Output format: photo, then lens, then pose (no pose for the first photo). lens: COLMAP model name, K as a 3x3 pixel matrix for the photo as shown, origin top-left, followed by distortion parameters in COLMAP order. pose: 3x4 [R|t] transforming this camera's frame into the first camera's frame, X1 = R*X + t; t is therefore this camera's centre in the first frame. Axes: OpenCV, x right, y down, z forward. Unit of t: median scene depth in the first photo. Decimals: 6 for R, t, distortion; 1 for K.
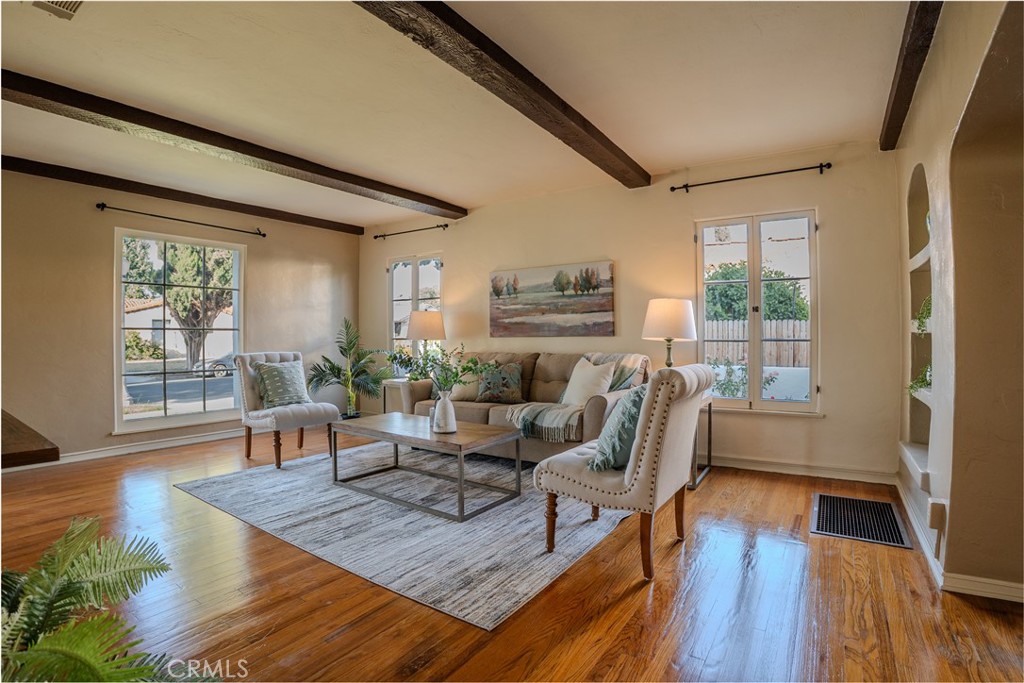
lens RADIAL K [[488.8, 0, 512.0], [0, 488.8, 341.5], [0, 0, 1]] dist [-0.090706, 0.001078]
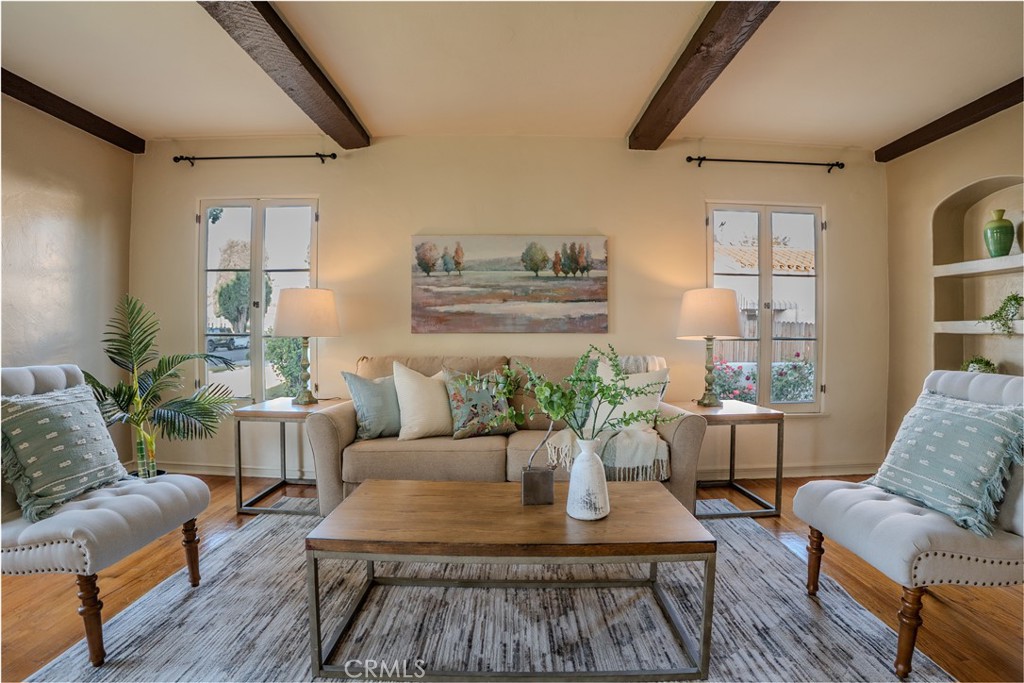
lens RADIAL K [[488.8, 0, 512.0], [0, 488.8, 341.5], [0, 0, 1]] dist [-0.090706, 0.001078]
pose [[0.822047, -0.008346, 0.569359, -0.351991], [-0.001491, 0.999858, 0.016809, -0.009893], [-0.569418, -0.014667, 0.821917, 0.427814]]
